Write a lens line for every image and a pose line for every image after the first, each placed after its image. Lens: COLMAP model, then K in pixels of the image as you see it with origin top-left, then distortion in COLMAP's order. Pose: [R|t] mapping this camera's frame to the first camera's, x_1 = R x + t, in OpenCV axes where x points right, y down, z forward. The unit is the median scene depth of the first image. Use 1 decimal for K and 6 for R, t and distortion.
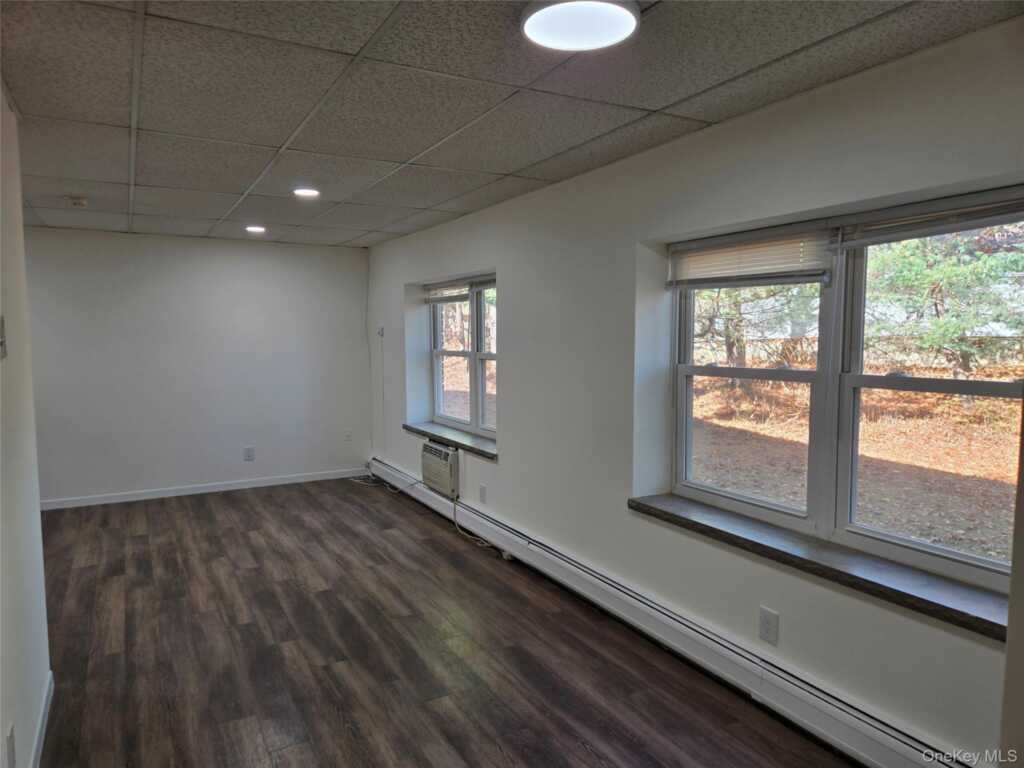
lens RADIAL K [[685.5, 0, 512.0], [0, 685.5, 384.0], [0, 0, 1]] dist [0.080689, -0.066873]
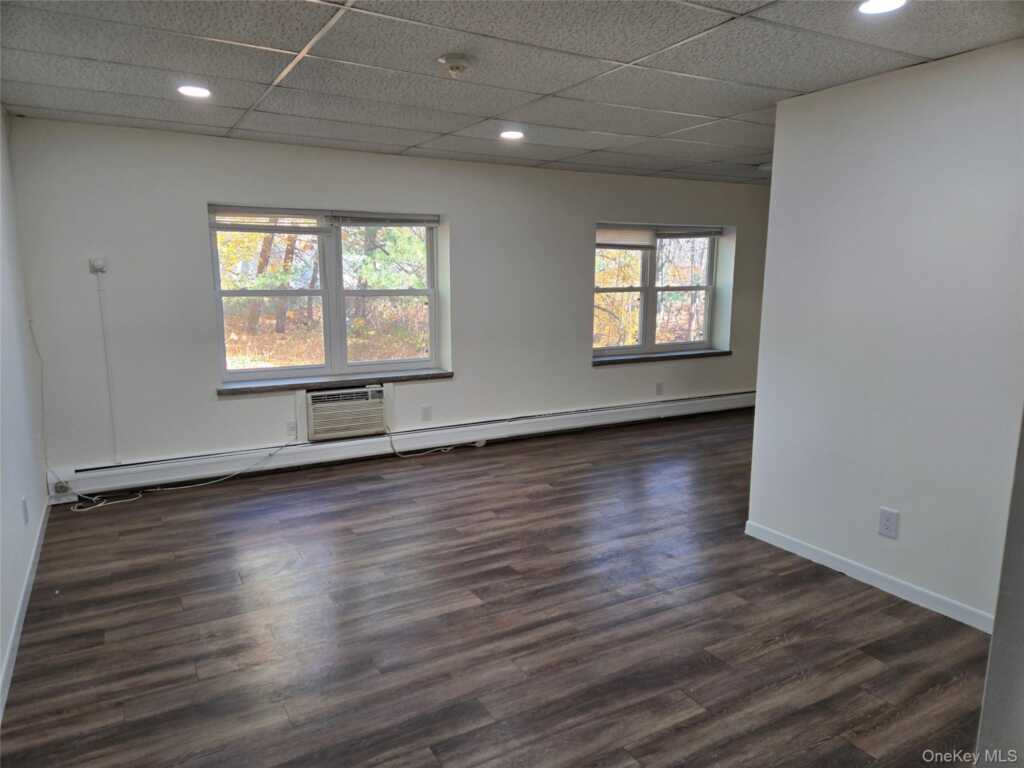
lens RADIAL K [[682.4, 0, 499.8], [0, 682.4, 387.4], [0, 0, 1]] dist [0.056529, 0.000113]
pose [[-0.008158, -0.166036, 0.986086, -1.304393], [0.071177, 0.983521, 0.166193, -0.069144], [-0.997430, 0.071543, 0.003794, 0.983961]]
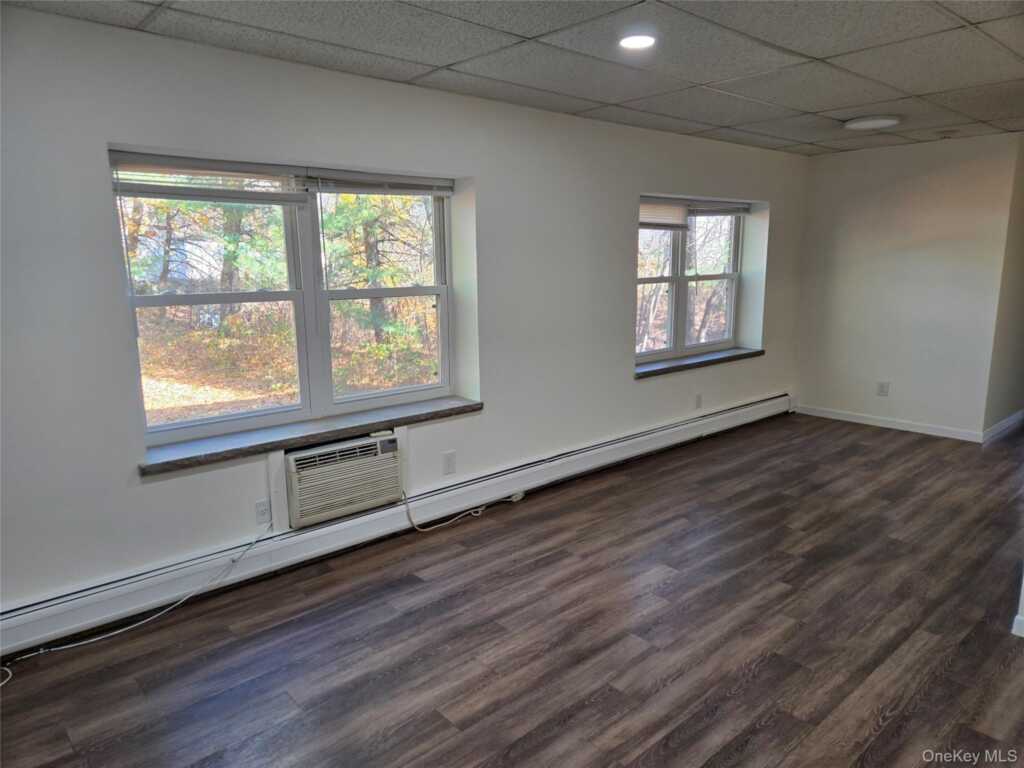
lens RADIAL K [[685.5, 0, 512.0], [0, 685.5, 384.0], [0, 0, 1]] dist [0.080689, -0.066873]
pose [[-0.223589, -0.171031, 0.959560, -0.913277], [0.082780, 0.977595, 0.193534, -0.088086], [-0.971162, 0.122704, -0.204421, 1.221399]]
